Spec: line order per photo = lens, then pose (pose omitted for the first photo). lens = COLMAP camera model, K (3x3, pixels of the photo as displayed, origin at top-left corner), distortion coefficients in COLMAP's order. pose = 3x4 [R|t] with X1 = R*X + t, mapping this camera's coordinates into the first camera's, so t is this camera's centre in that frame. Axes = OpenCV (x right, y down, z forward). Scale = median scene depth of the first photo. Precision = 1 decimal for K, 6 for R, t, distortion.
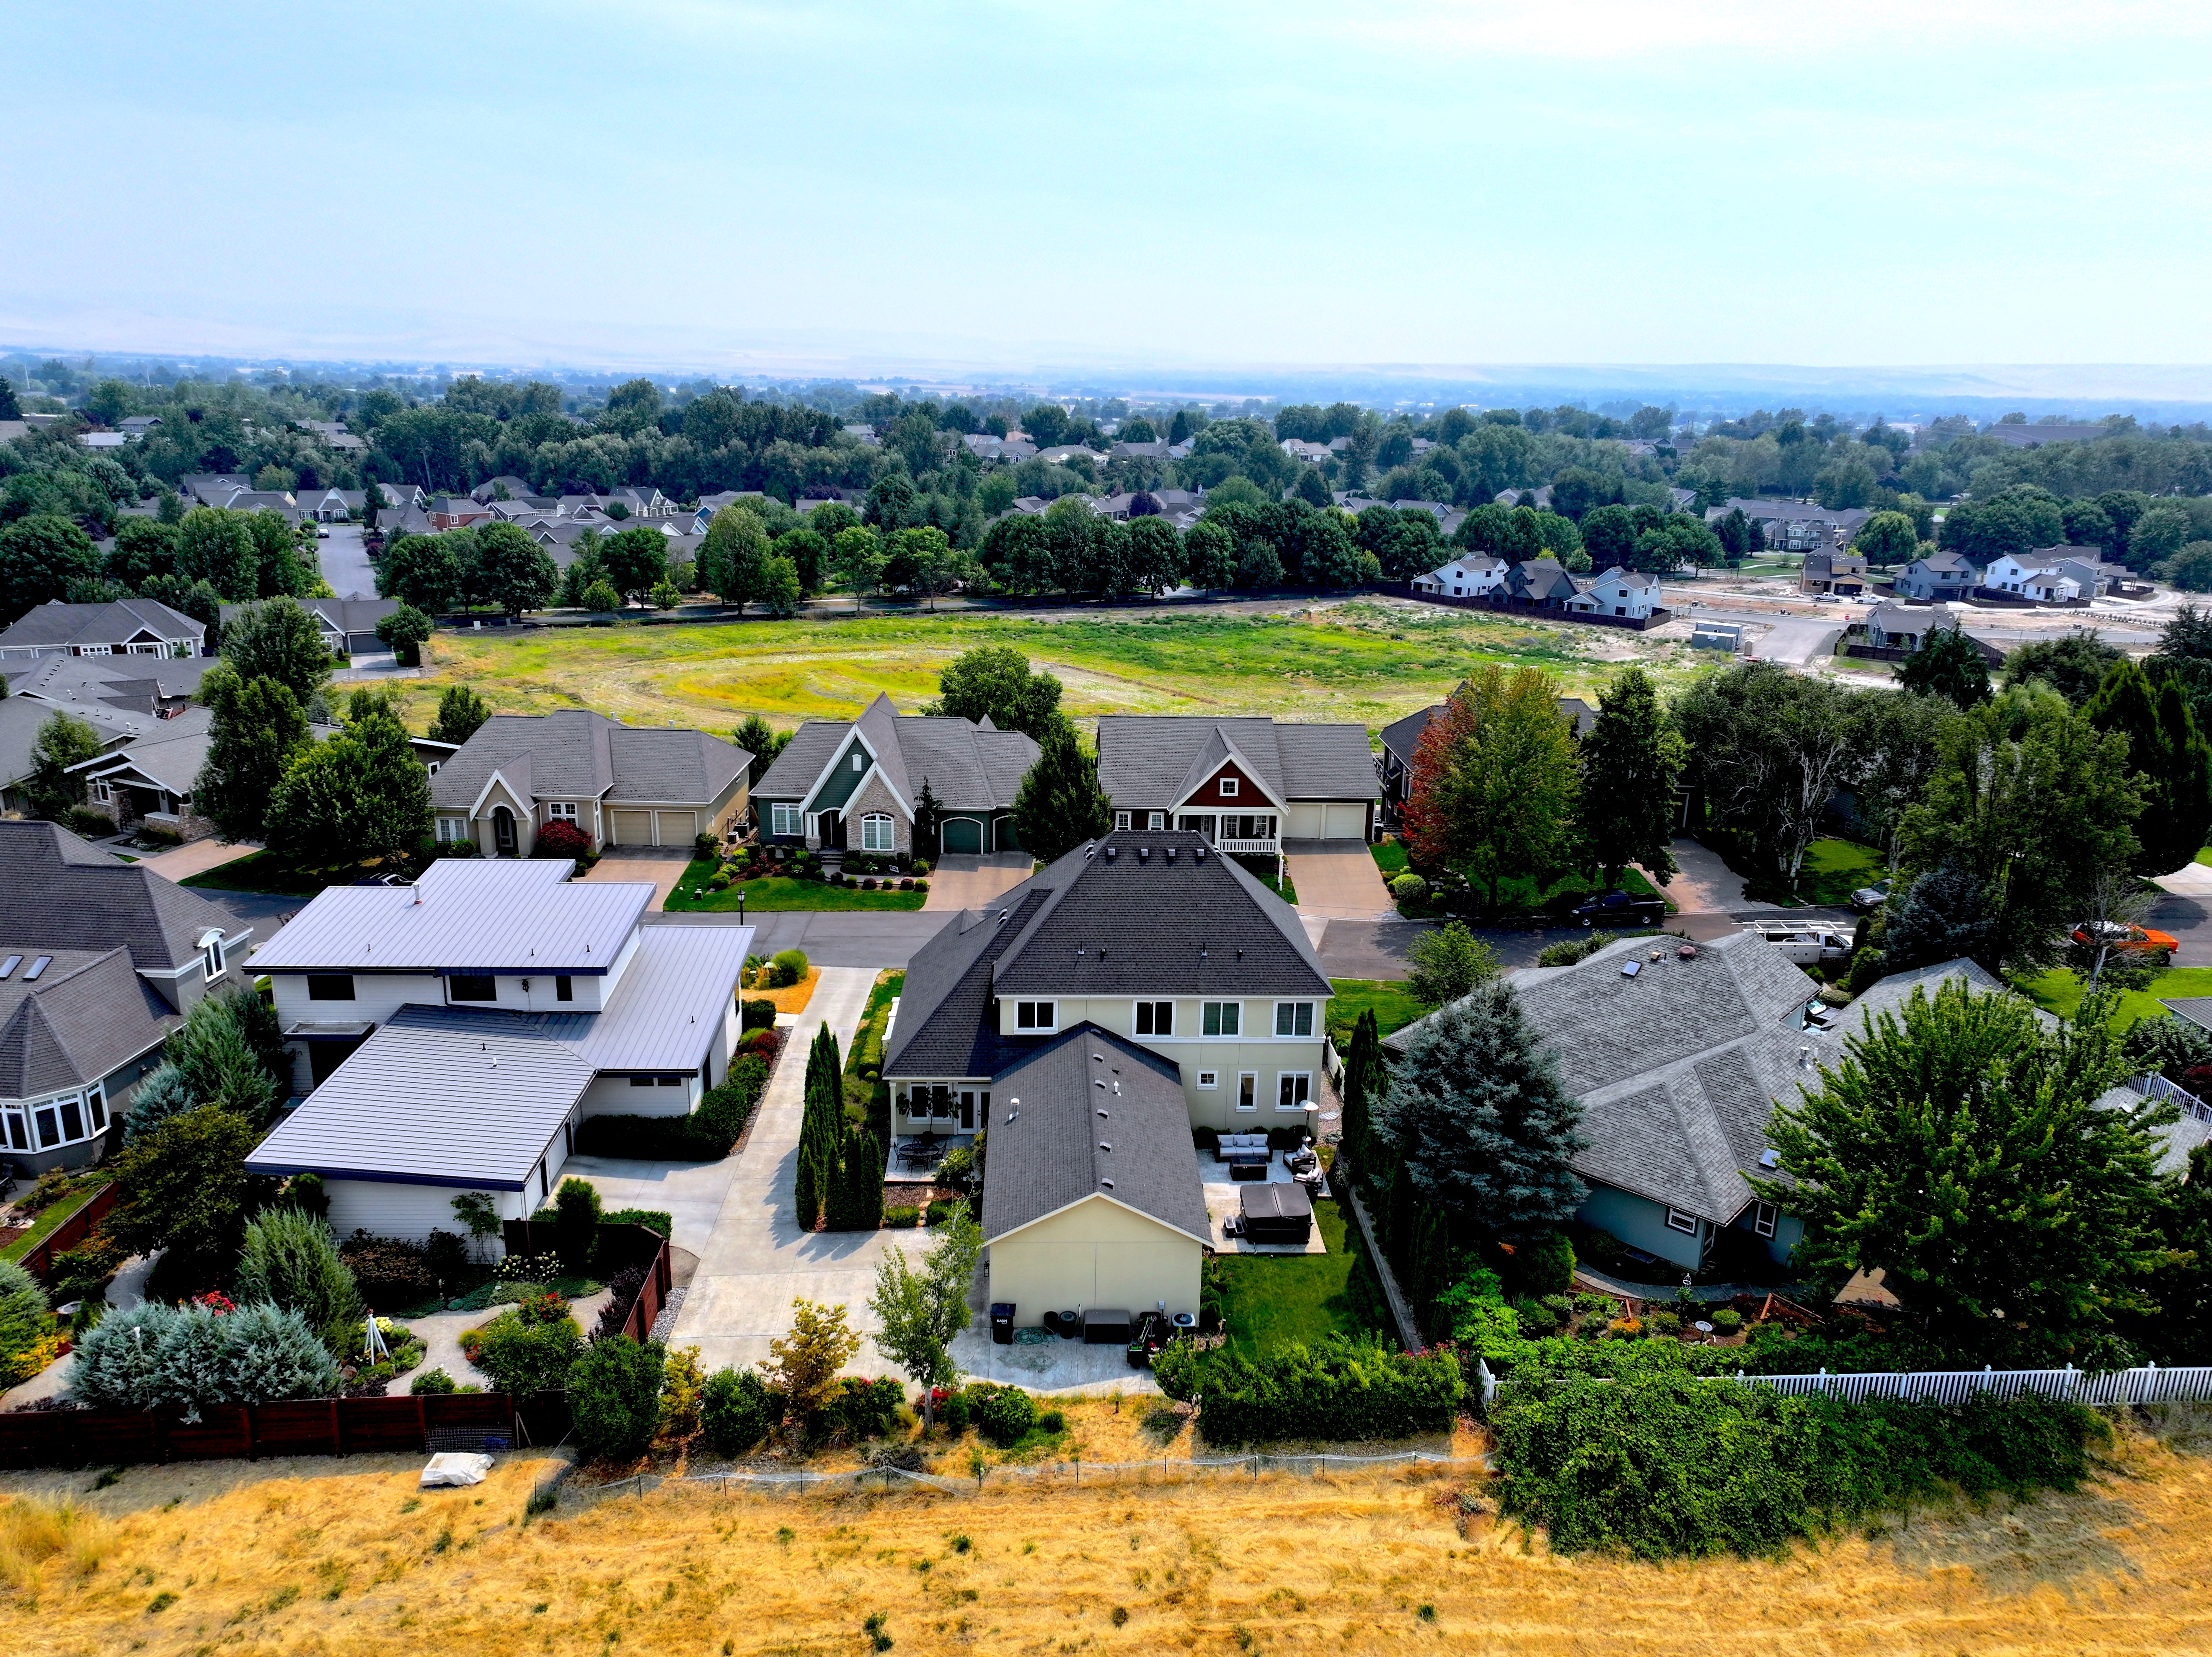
lens RADIAL K [[1548.1, 0, 1107.3], [0, 1548.1, 826.9], [0, 0, 1]] dist [-0.000974, 0.019217]
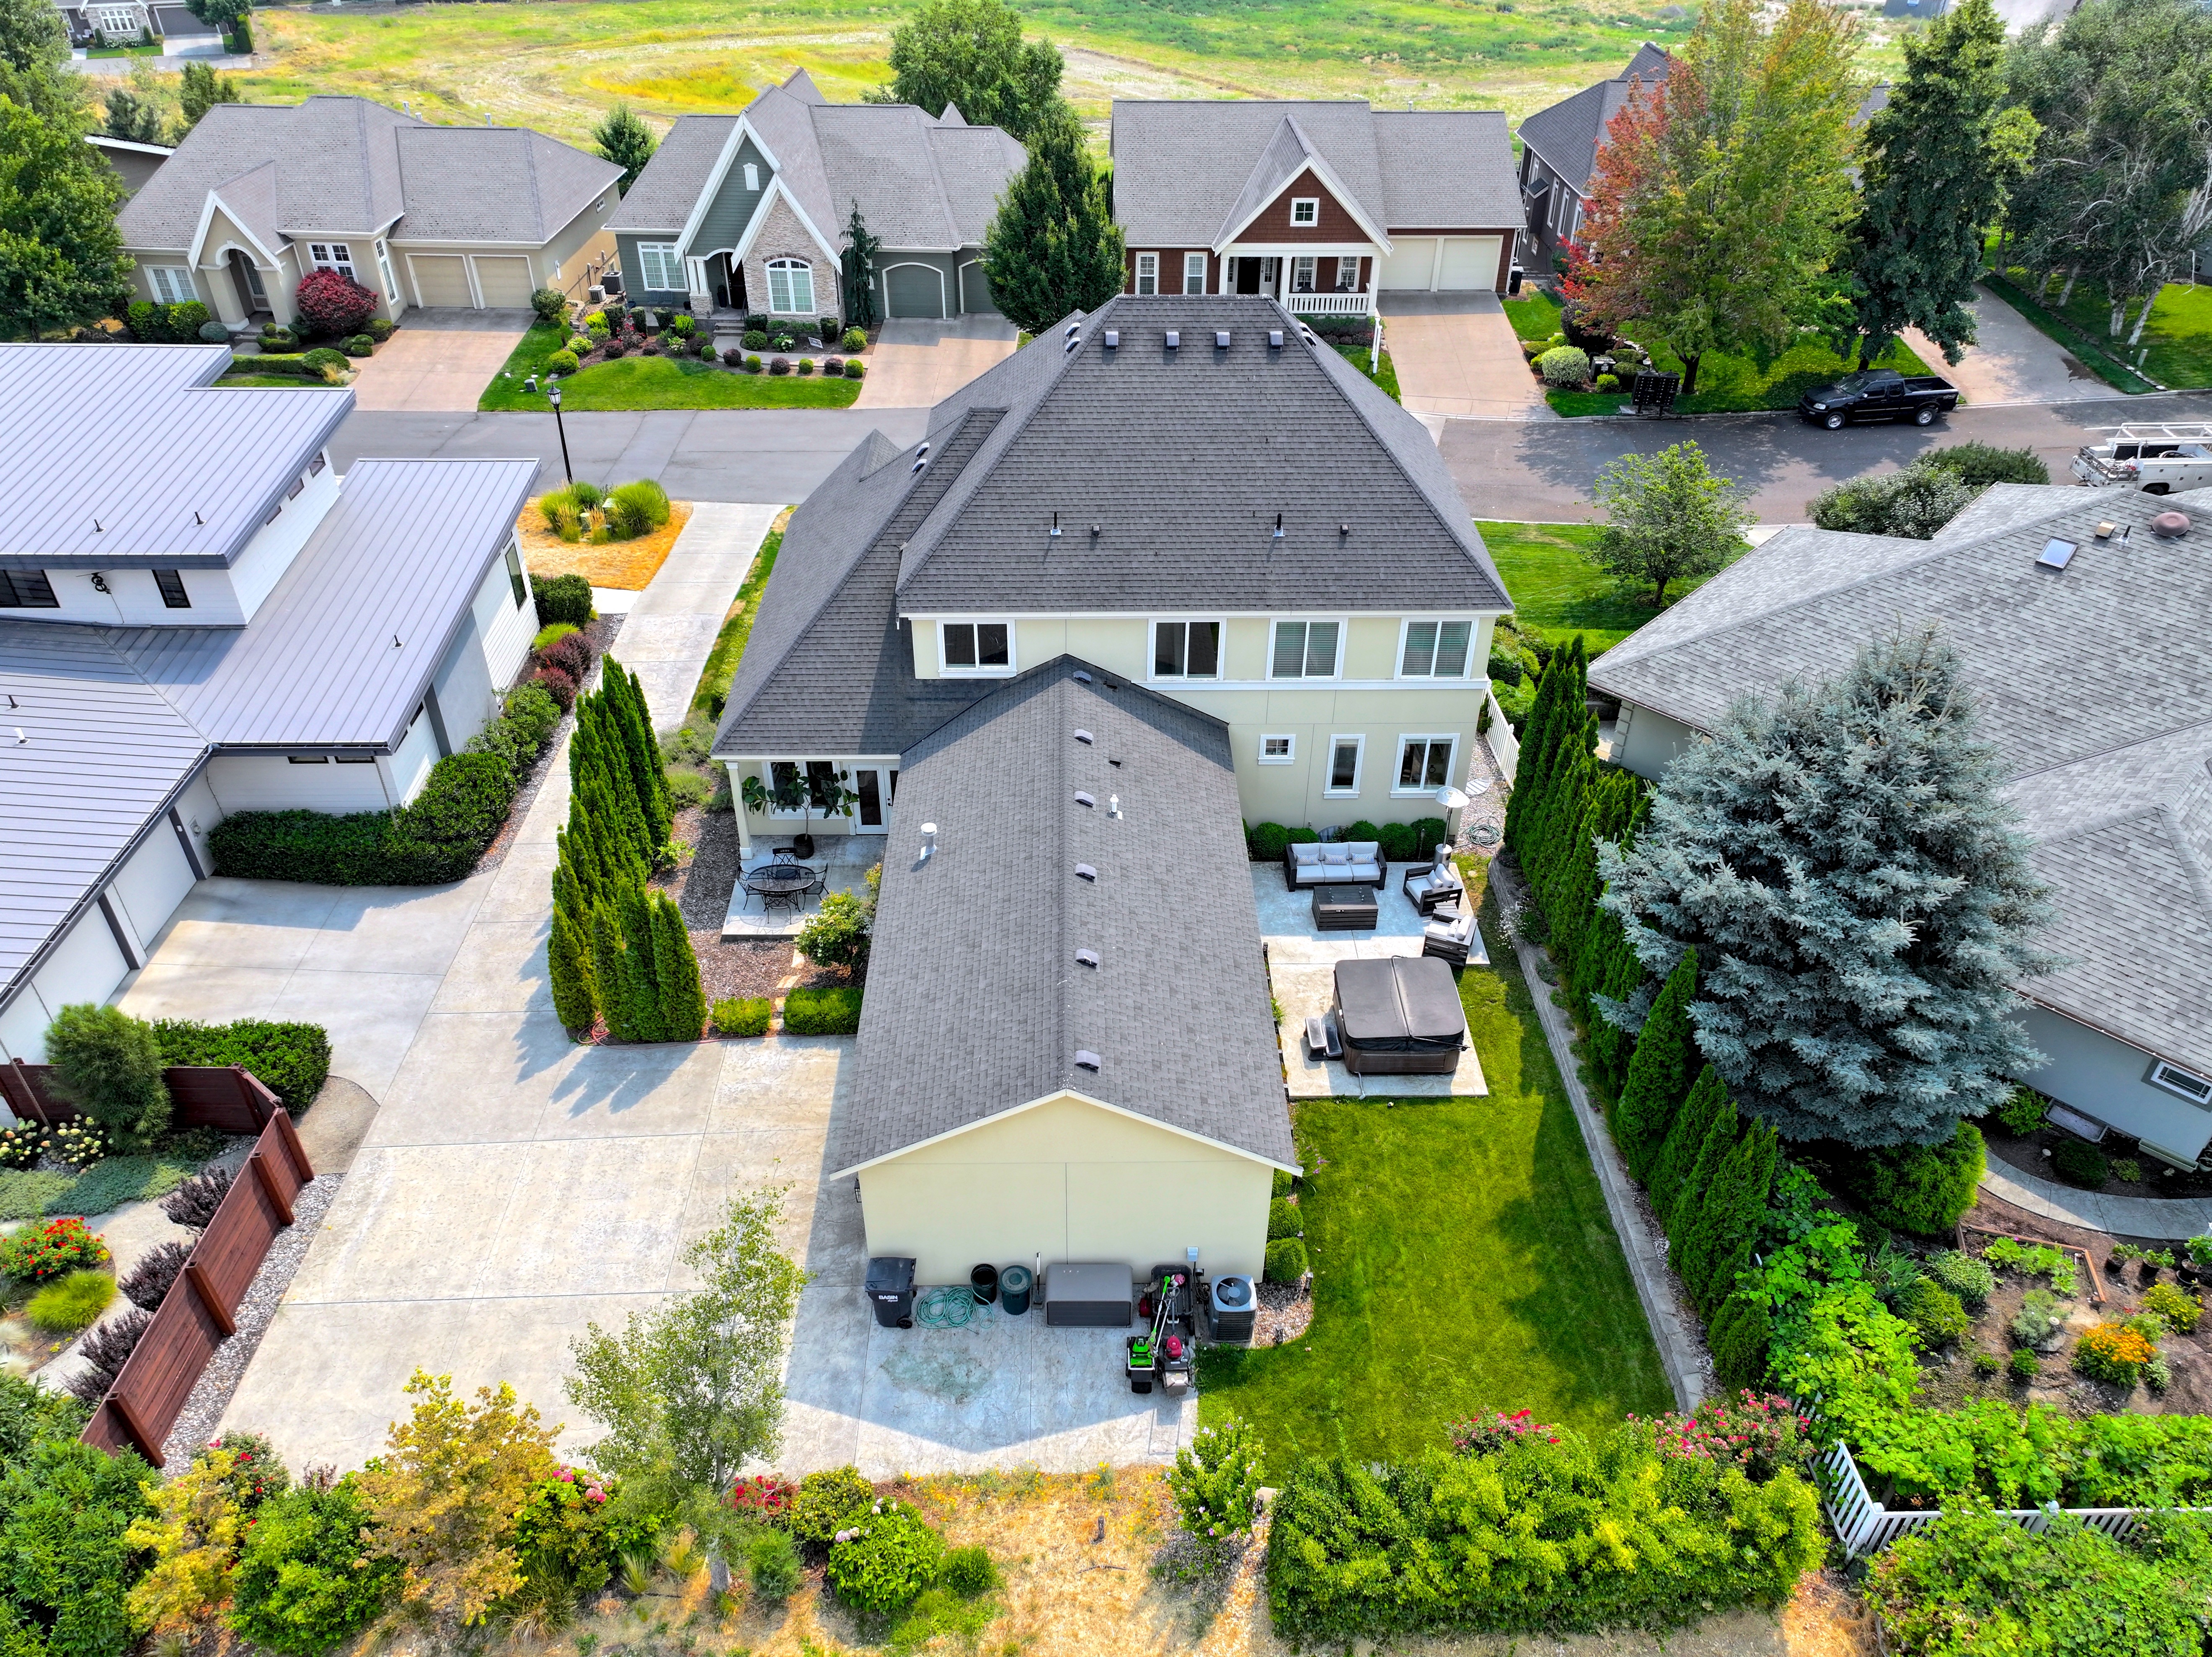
lens RADIAL K [[1548.1, 0, 1100.3], [0, 1548.1, 823.9], [0, 0, 1]] dist [-0.000974, 0.019217]
pose [[0.999638, 0.002416, -0.026778, 0.013552], [0.006838, 0.940372, 0.340080, -0.008031], [0.026003, -0.340140, 0.940015, 0.434472]]
